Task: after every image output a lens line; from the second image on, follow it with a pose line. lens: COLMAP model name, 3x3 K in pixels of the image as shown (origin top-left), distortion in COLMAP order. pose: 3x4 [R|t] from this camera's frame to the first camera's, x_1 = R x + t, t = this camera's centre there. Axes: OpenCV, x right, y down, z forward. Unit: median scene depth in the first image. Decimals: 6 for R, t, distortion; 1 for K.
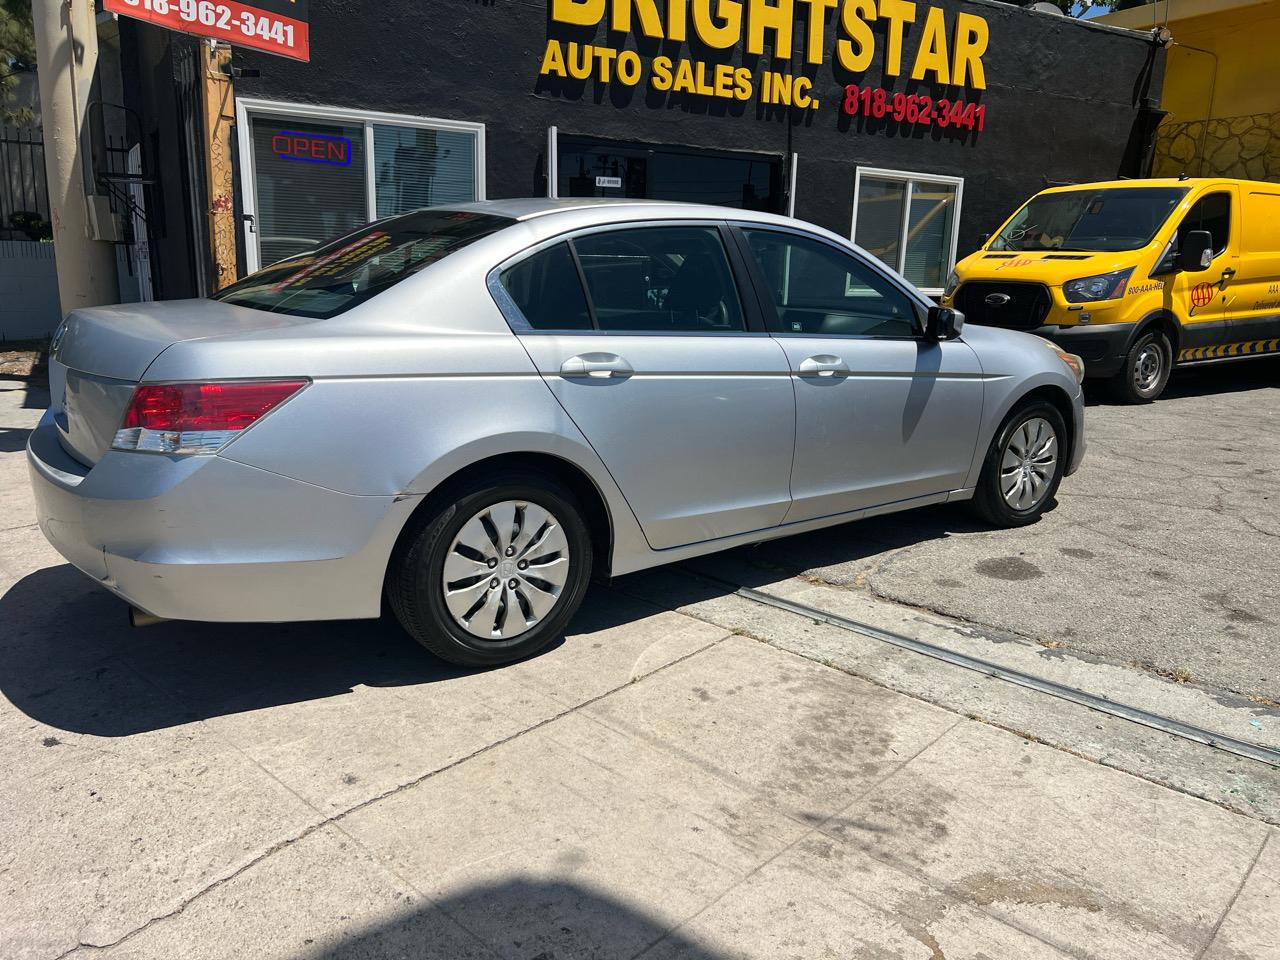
lens RADIAL K [[966.1, 0, 649.6], [0, 966.1, 474.5], [0, 0, 1]] dist [0.048624, -0.057362]
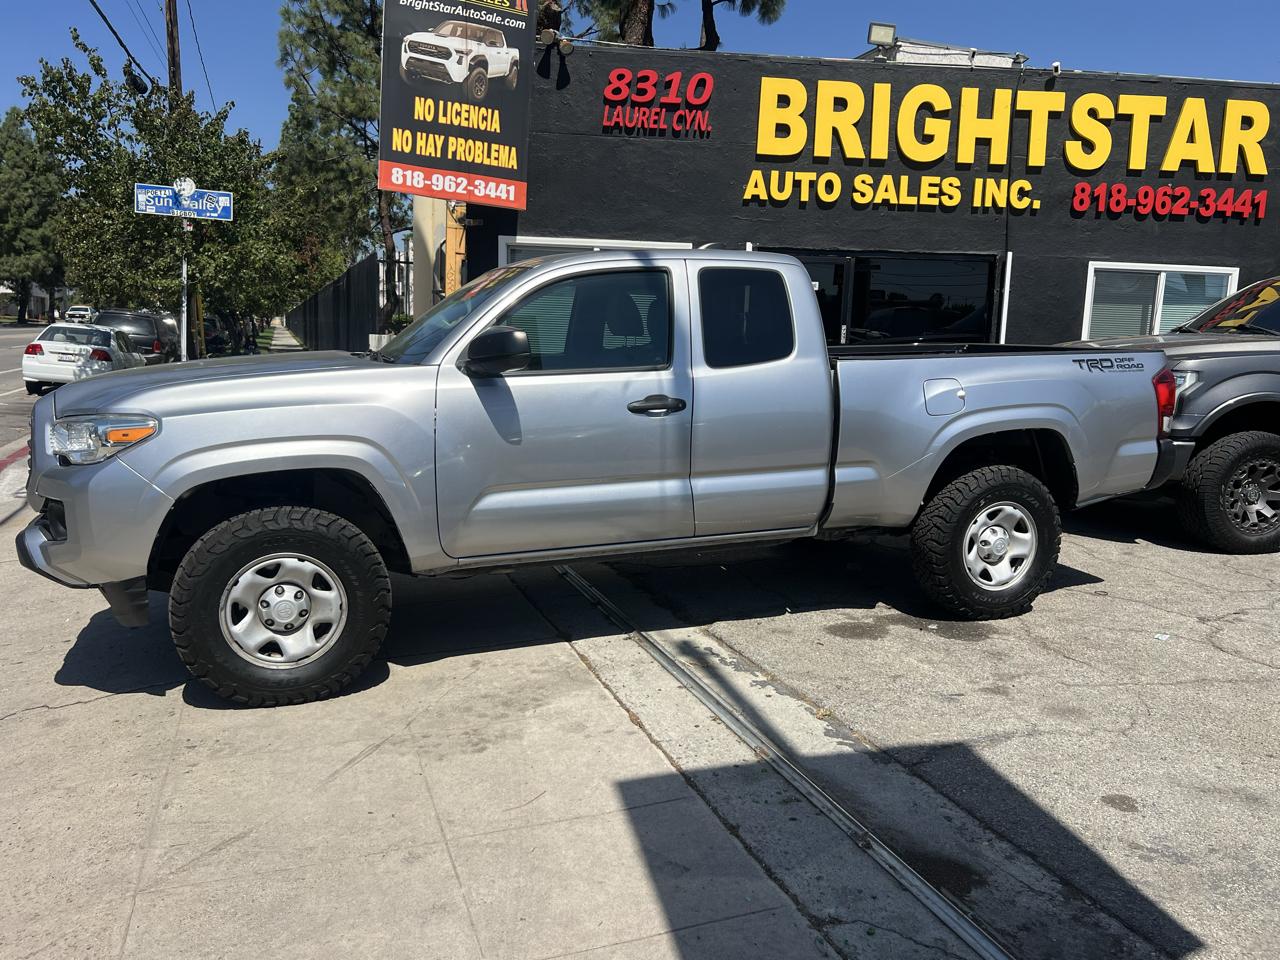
lens RADIAL K [[966.0, 0, 646.1], [0, 966.0, 467.2], [0, 0, 1]] dist [0.046907, -0.059077]
pose [[0.894165, 0.059485, -0.443769, 0.303009], [-0.100967, 0.992395, -0.070417, 0.006022], [0.436205, 0.107770, 0.893370, -0.064600]]
